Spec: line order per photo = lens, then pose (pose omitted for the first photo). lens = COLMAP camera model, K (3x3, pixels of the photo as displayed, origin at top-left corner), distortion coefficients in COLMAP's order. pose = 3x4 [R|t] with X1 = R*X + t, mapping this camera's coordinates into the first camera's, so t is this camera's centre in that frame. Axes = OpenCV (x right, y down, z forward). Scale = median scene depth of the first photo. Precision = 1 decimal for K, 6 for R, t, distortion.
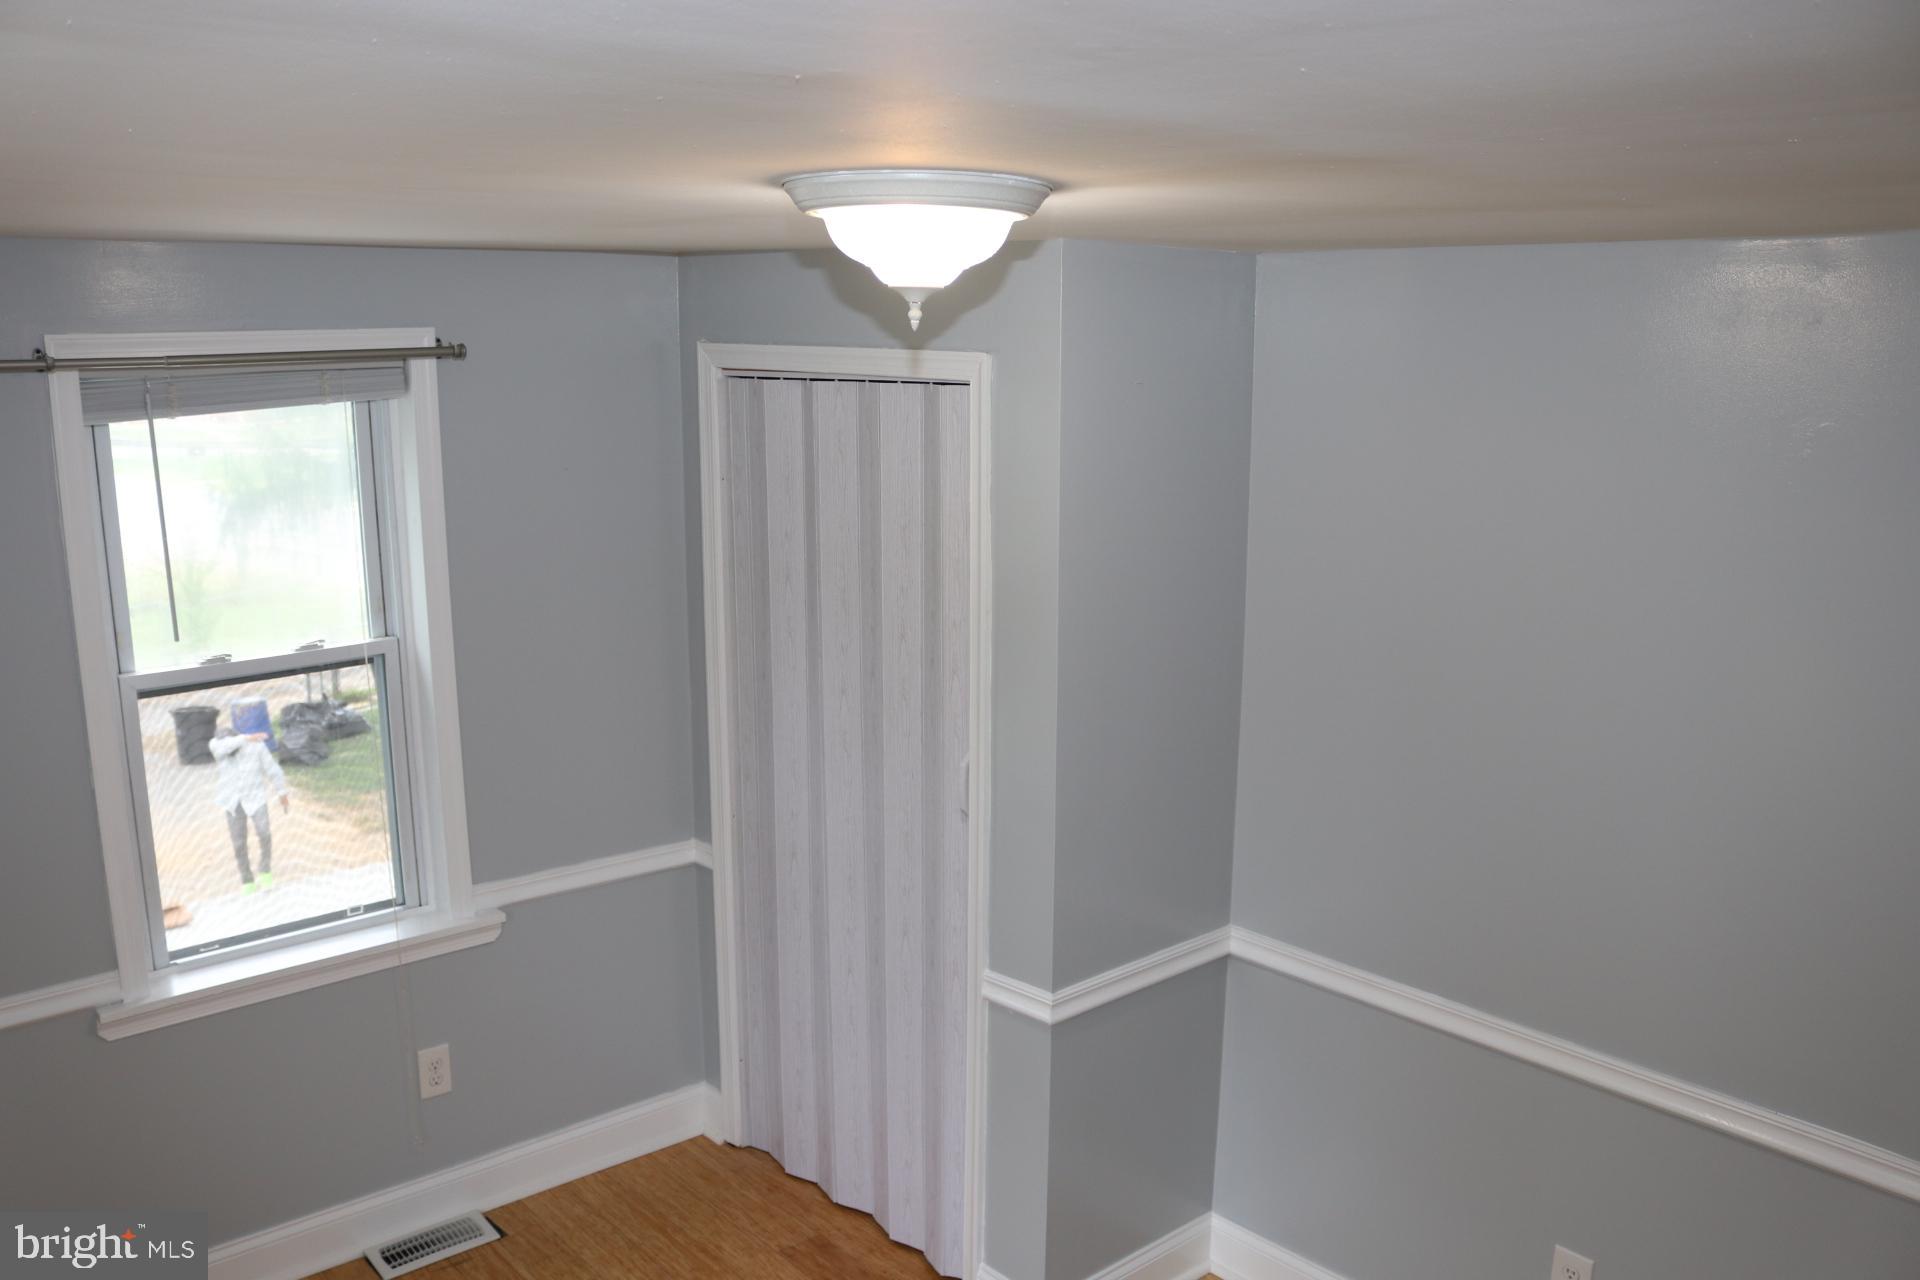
lens RADIAL K [[1599.0, 0, 938.0], [0, 1599.0, 663.9], [0, 0, 1]] dist [-0.155741, 0.132712]
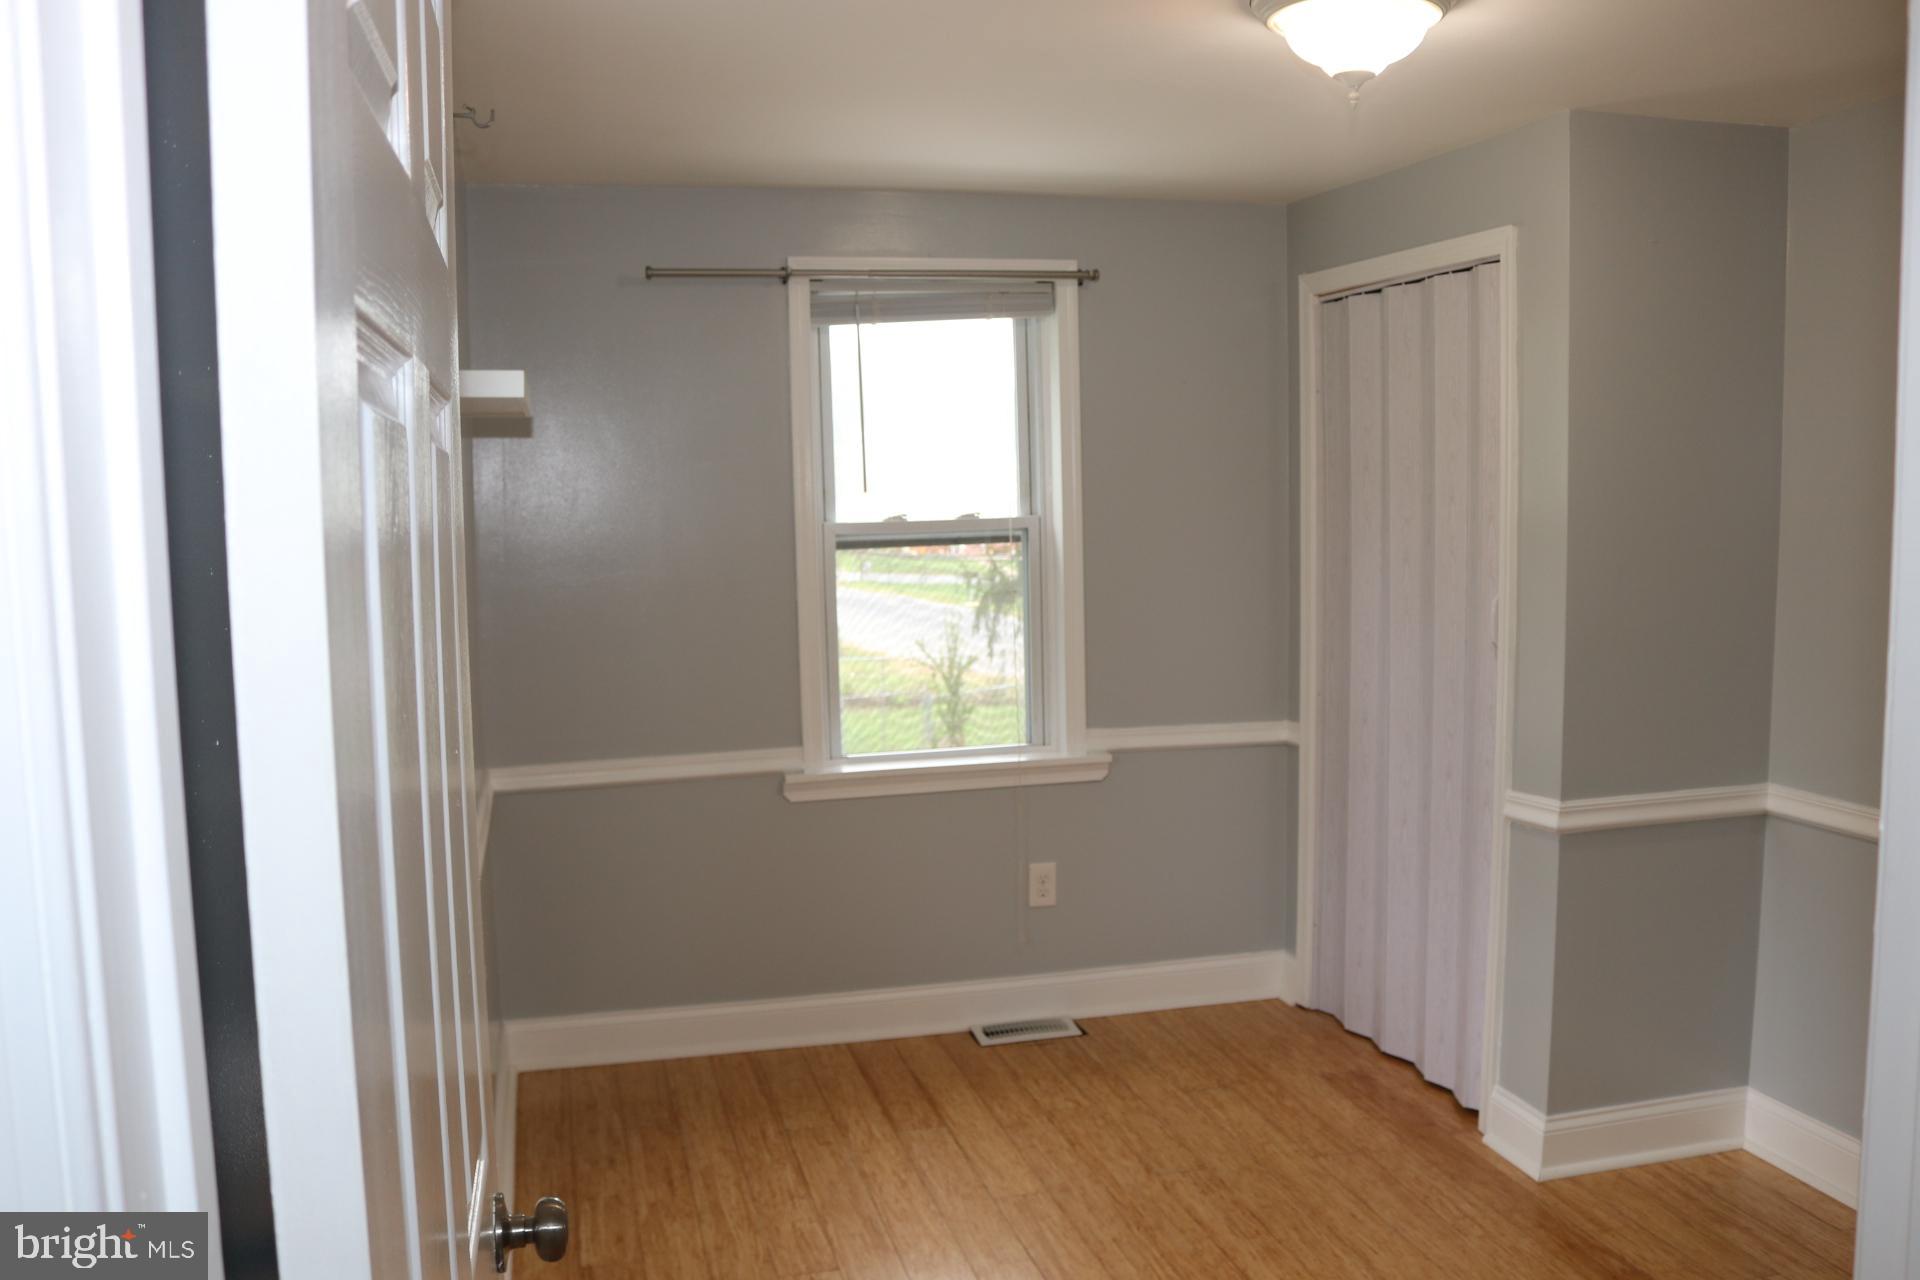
lens RADIAL K [[1599.0, 0, 938.0], [0, 1599.0, 663.9], [0, 0, 1]] dist [-0.155741, 0.132712]
pose [[0.892543, 0.032058, -0.449822, 0.144841], [-0.074952, 0.994142, -0.077868, 0.195566], [0.444691, 0.103215, 0.889717, -0.124898]]
